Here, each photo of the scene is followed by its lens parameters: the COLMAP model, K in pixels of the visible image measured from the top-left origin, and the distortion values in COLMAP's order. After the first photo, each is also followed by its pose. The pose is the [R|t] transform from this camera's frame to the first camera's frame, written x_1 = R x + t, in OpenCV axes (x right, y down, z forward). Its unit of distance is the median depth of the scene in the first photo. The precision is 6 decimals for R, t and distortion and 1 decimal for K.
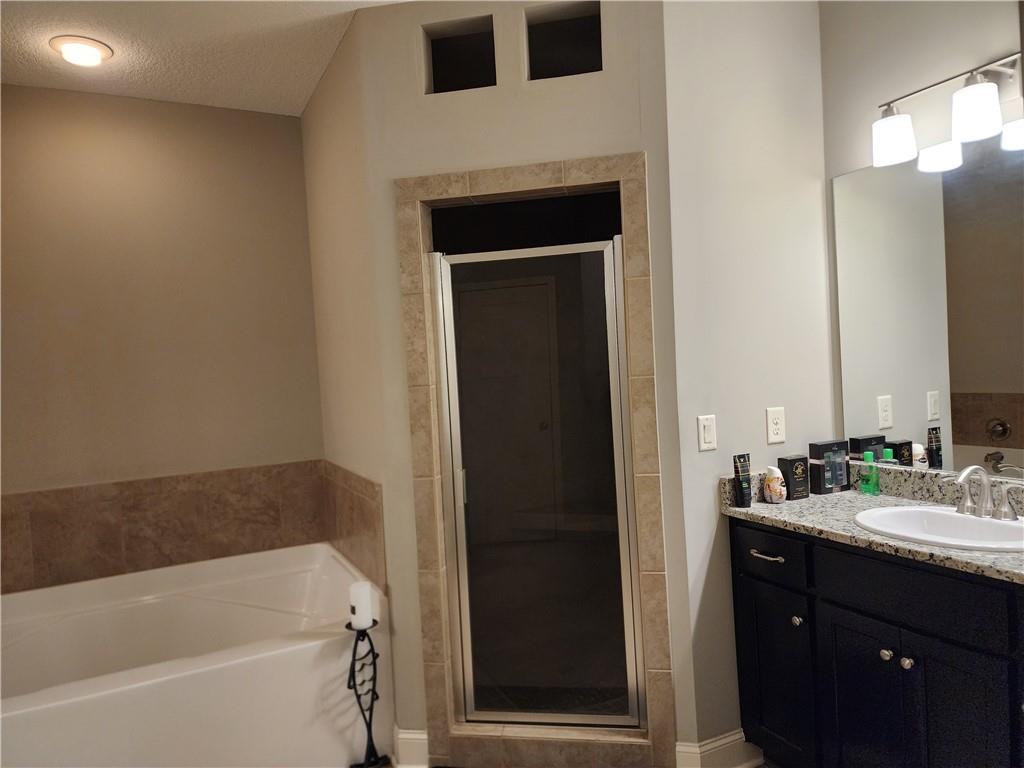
lens RADIAL K [[690.4, 0, 504.8], [0, 690.4, 380.5], [0, 0, 1]] dist [0.084598, -0.083204]
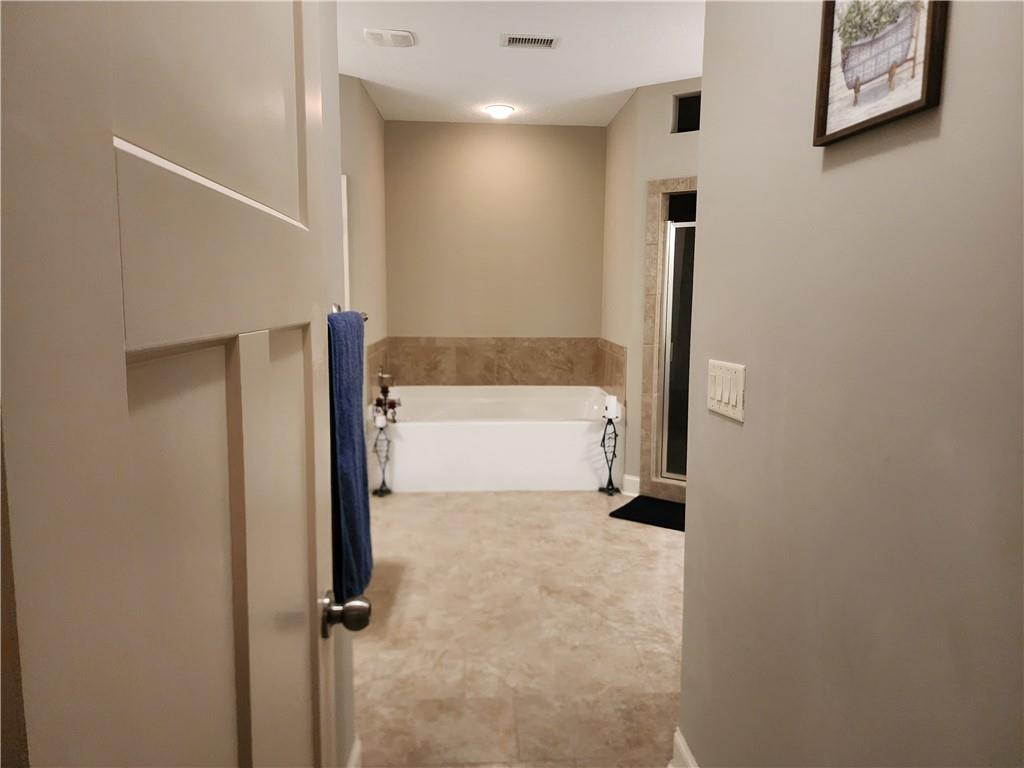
lens RADIAL K [[690.4, 0, 504.8], [0, 690.4, 380.5], [0, 0, 1]] dist [0.084598, -0.083204]
pose [[0.911001, 0.115703, -0.395841, 0.269235], [-0.068659, 0.988993, 0.131067, 0.017479], [0.406649, -0.092224, 0.908918, -0.832984]]
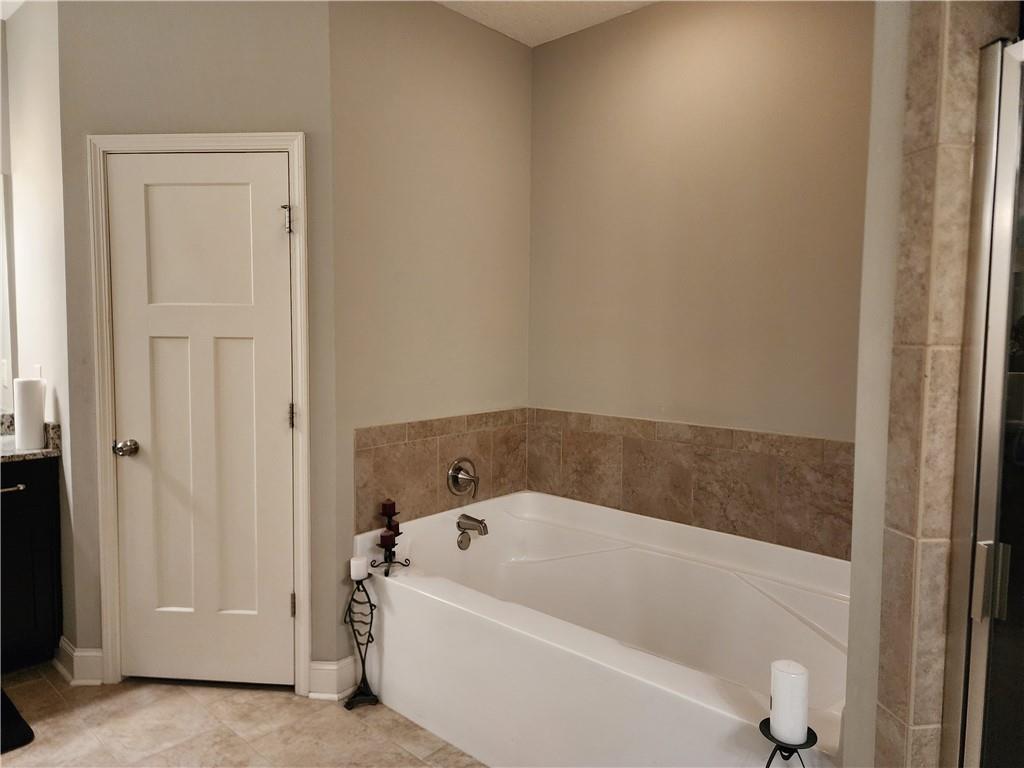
lens RADIAL K [[690.4, 0, 504.8], [0, 690.4, 380.5], [0, 0, 1]] dist [0.084598, -0.083204]
pose [[0.364604, 0.131513, -0.921829, 0.220502], [-0.048665, 0.991314, 0.122178, -0.012896], [0.929890, 0.000314, 0.367837, 0.534850]]
